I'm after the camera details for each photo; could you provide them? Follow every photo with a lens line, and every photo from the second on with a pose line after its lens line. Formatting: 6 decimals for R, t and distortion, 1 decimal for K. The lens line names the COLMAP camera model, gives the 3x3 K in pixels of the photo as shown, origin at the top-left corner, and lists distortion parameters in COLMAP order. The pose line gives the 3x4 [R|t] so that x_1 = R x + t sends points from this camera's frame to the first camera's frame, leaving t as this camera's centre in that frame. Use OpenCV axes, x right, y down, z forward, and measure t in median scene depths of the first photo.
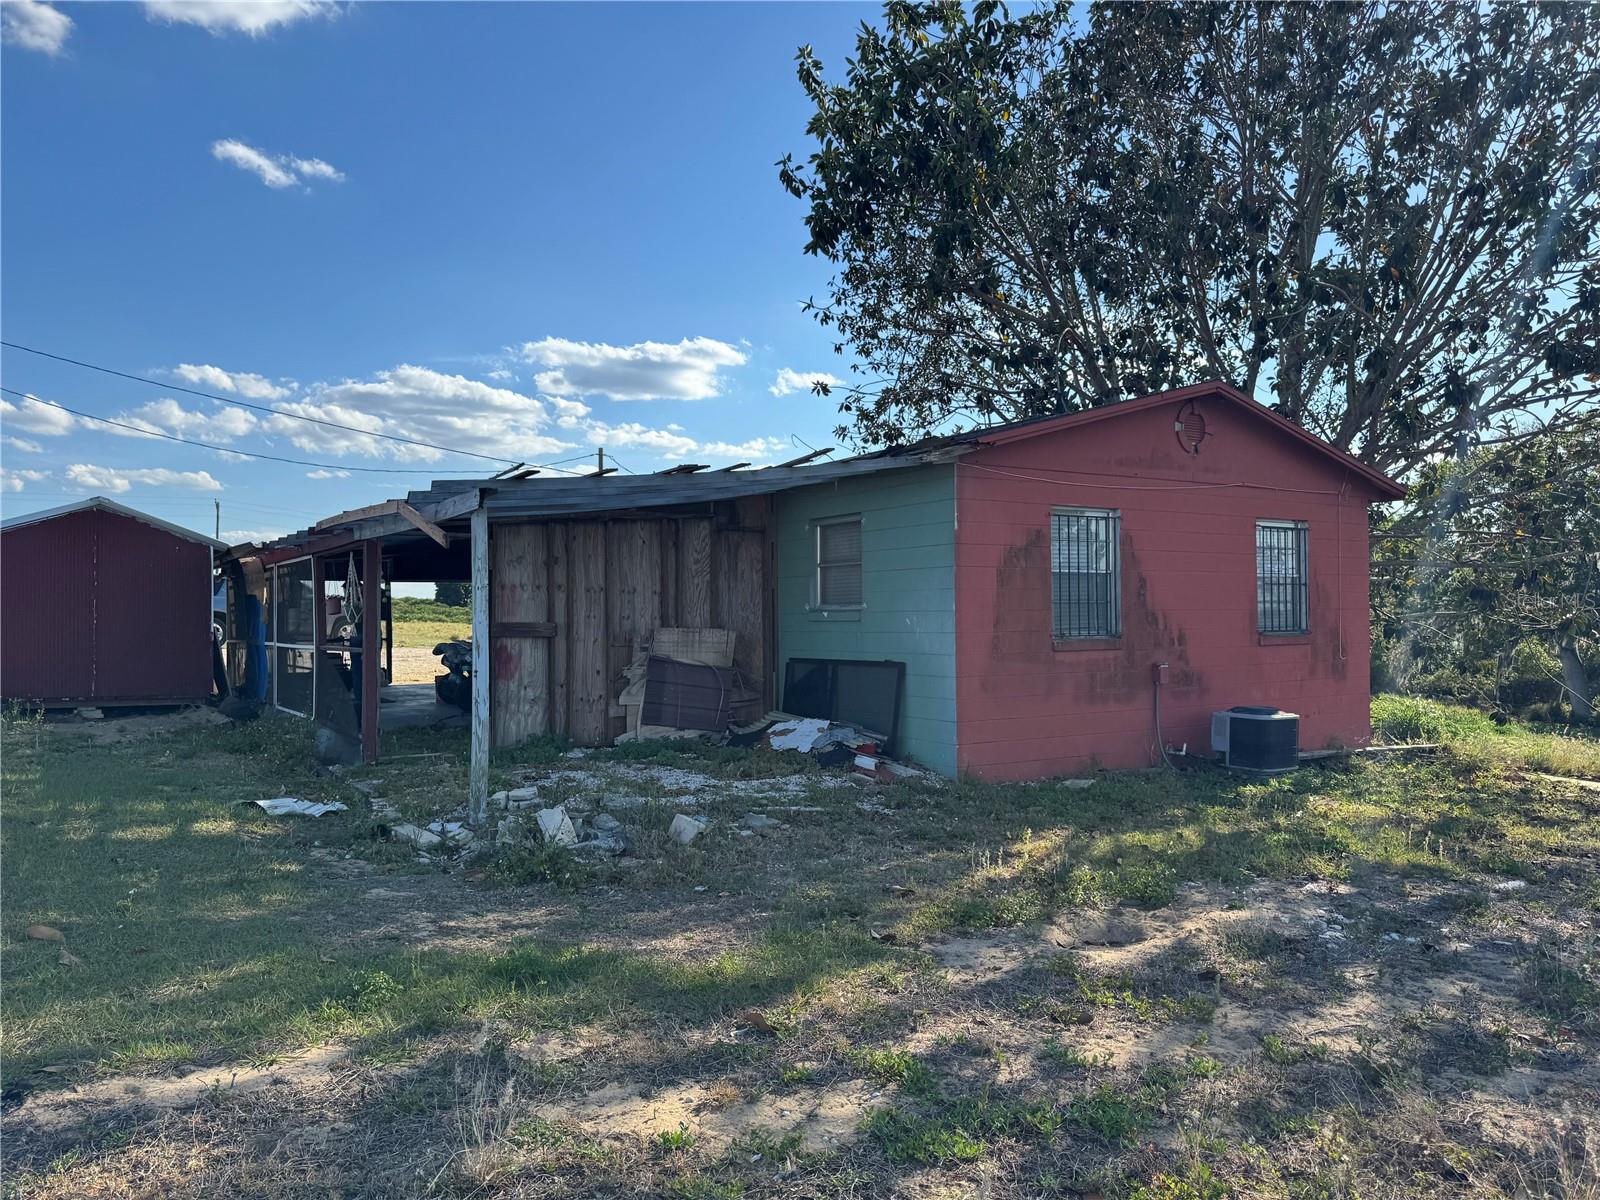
lens RADIAL K [[1121.5, 0, 791.3], [0, 1121.5, 595.2], [0, 0, 1]] dist [0.038478, -0.039091]
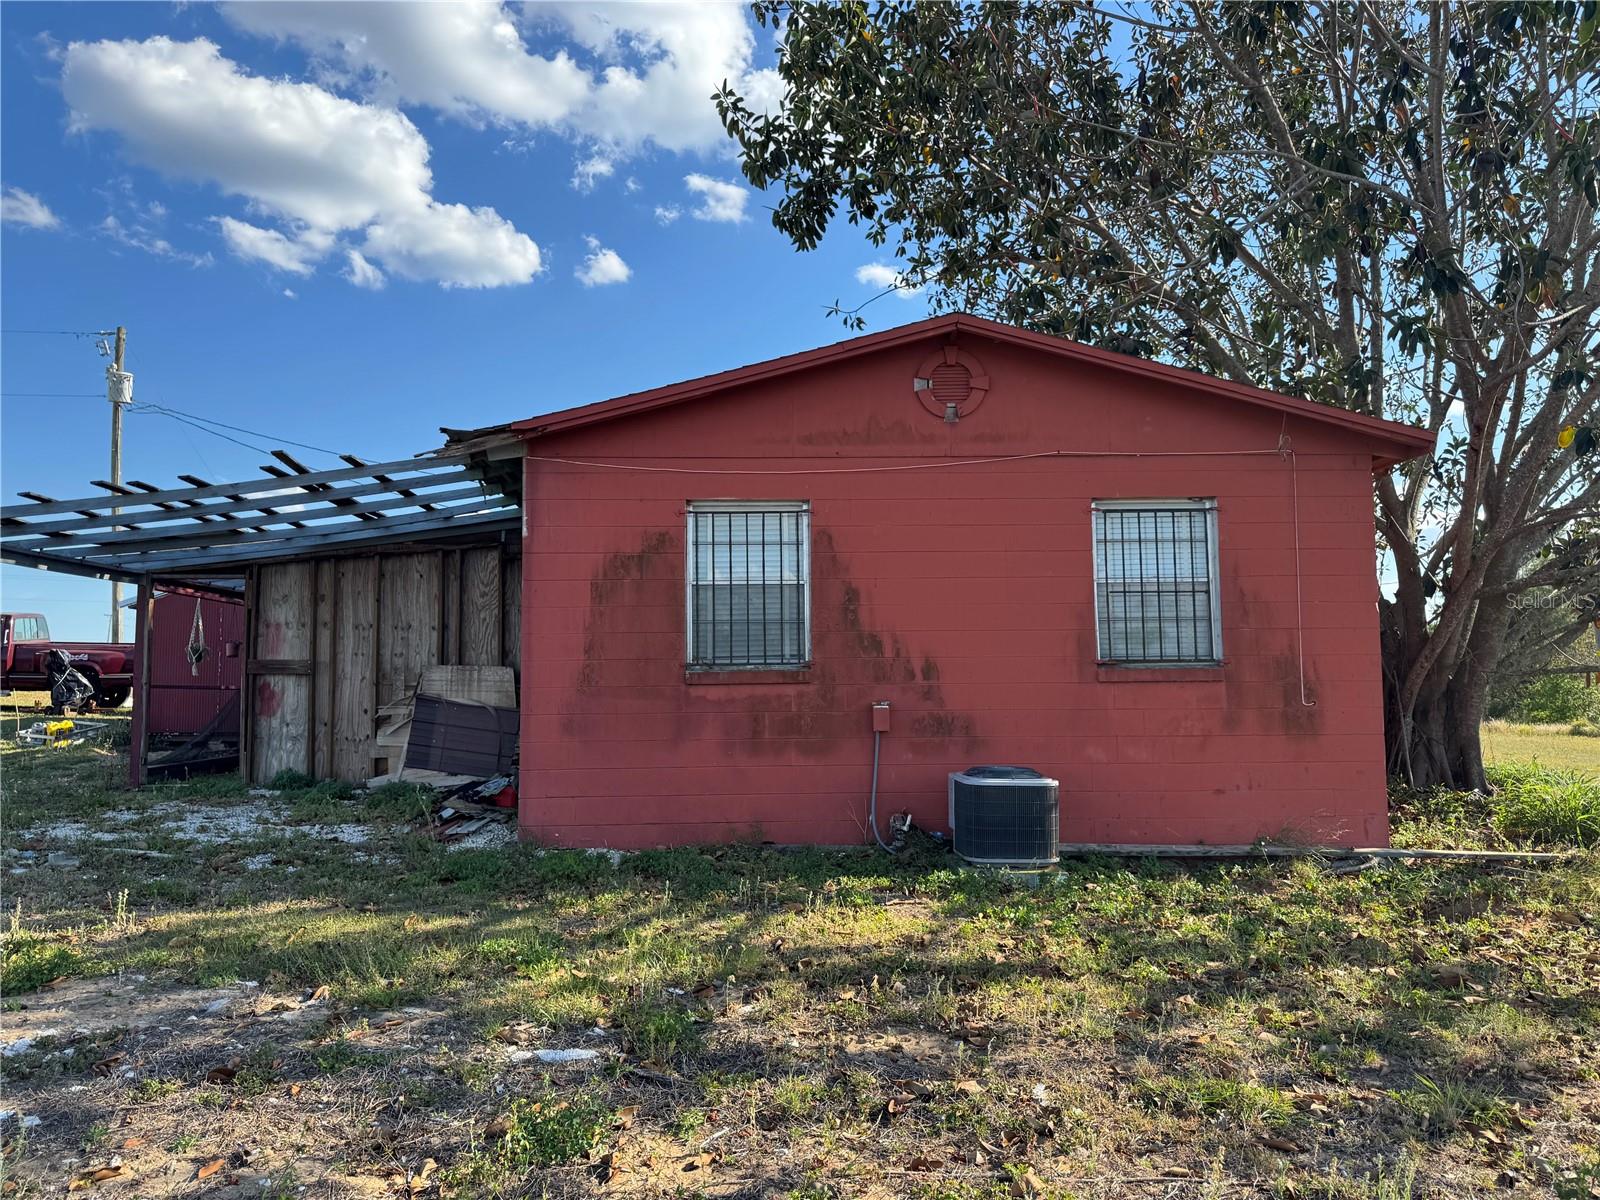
lens RADIAL K [[1121.5, 0, 798.7], [0, 1121.5, 596.7], [0, 0, 1]] dist [0.038478, -0.039091]
pose [[0.872405, -0.042194, -0.486959, 0.647067], [0.012640, 0.997881, -0.063820, 0.037272], [0.488620, 0.049521, 0.871090, 0.331203]]
